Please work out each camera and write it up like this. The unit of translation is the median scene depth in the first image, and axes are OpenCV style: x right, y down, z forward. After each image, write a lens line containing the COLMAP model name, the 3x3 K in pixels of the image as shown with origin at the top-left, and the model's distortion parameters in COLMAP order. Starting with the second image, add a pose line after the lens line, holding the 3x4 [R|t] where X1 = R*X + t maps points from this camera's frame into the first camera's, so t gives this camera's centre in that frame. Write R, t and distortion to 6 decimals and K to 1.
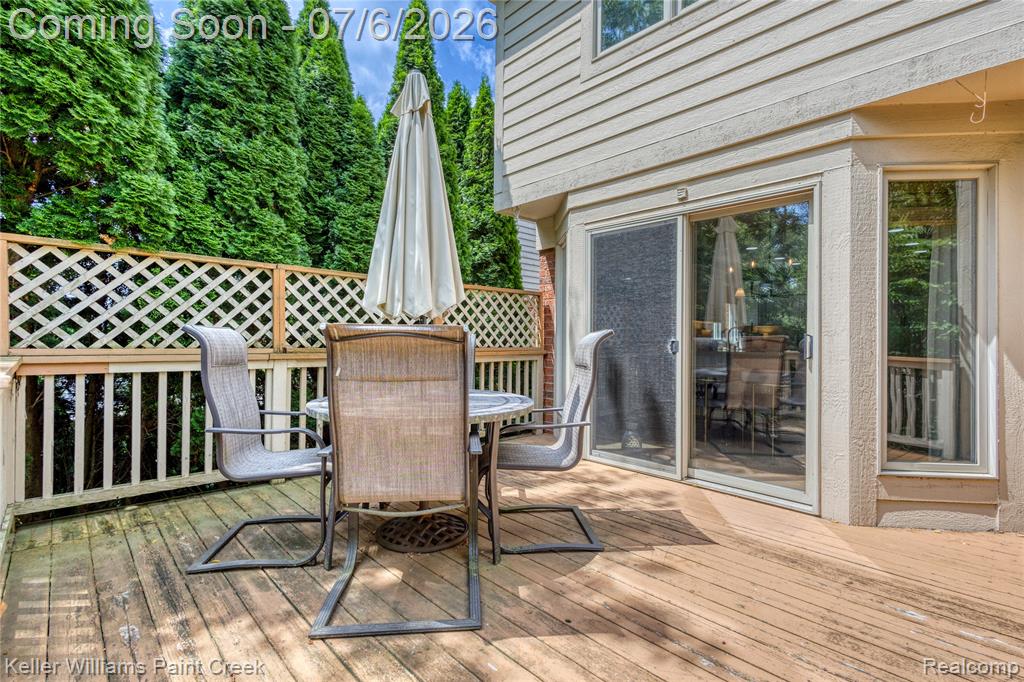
lens RADIAL K [[468.7, 0, 517.3], [0, 468.7, 338.9], [0, 0, 1]] dist [0.003464, 0.000250]
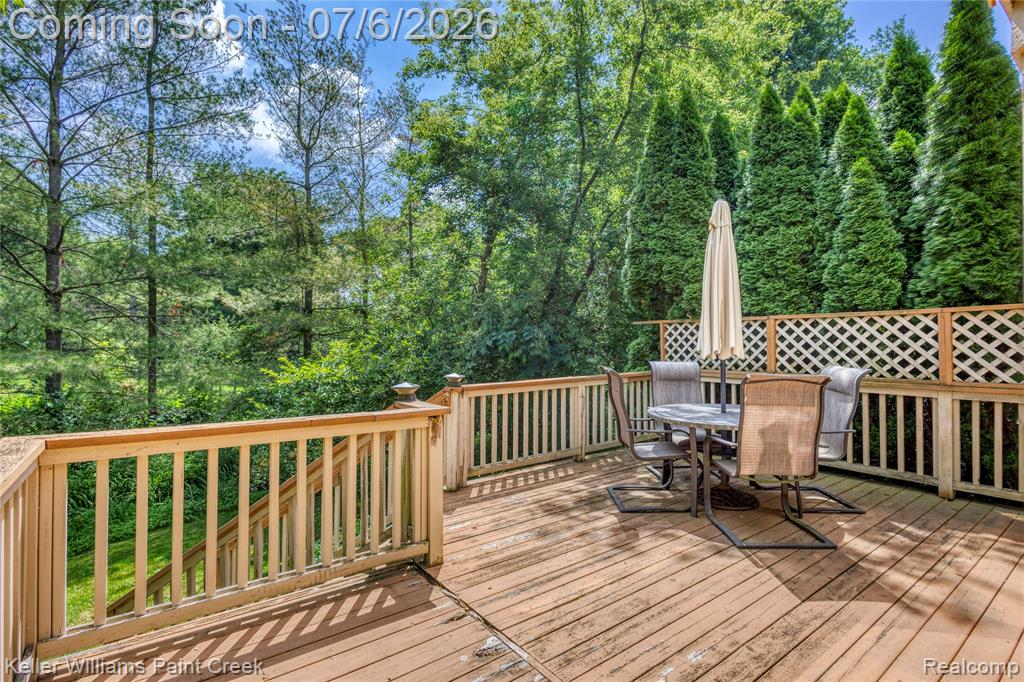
lens RADIAL K [[468.7, 0, 517.3], [0, 468.7, 338.9], [0, 0, 1]] dist [0.003464, 0.000250]
pose [[-0.123373, -0.033650, -0.991790, 1.042787], [-0.021666, 0.999278, -0.031209, -0.024714], [0.992124, 0.017638, -0.124013, 0.406997]]
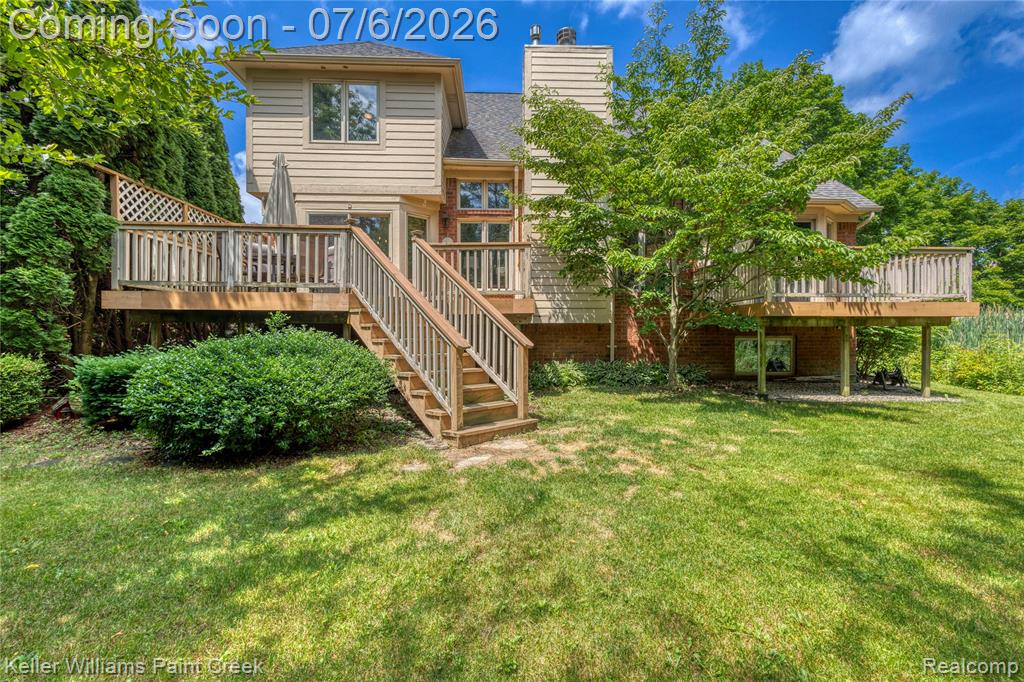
lens RADIAL K [[465.7, 0, 510.6], [0, 465.7, 335.1], [0, 0, 1]] dist [0.002956, 0.000086]
pose [[0.678660, -0.006472, 0.734424, -1.112392], [0.015583, 0.999863, -0.005588, 0.521597], [-0.734288, 0.015237, 0.678668, -1.683396]]
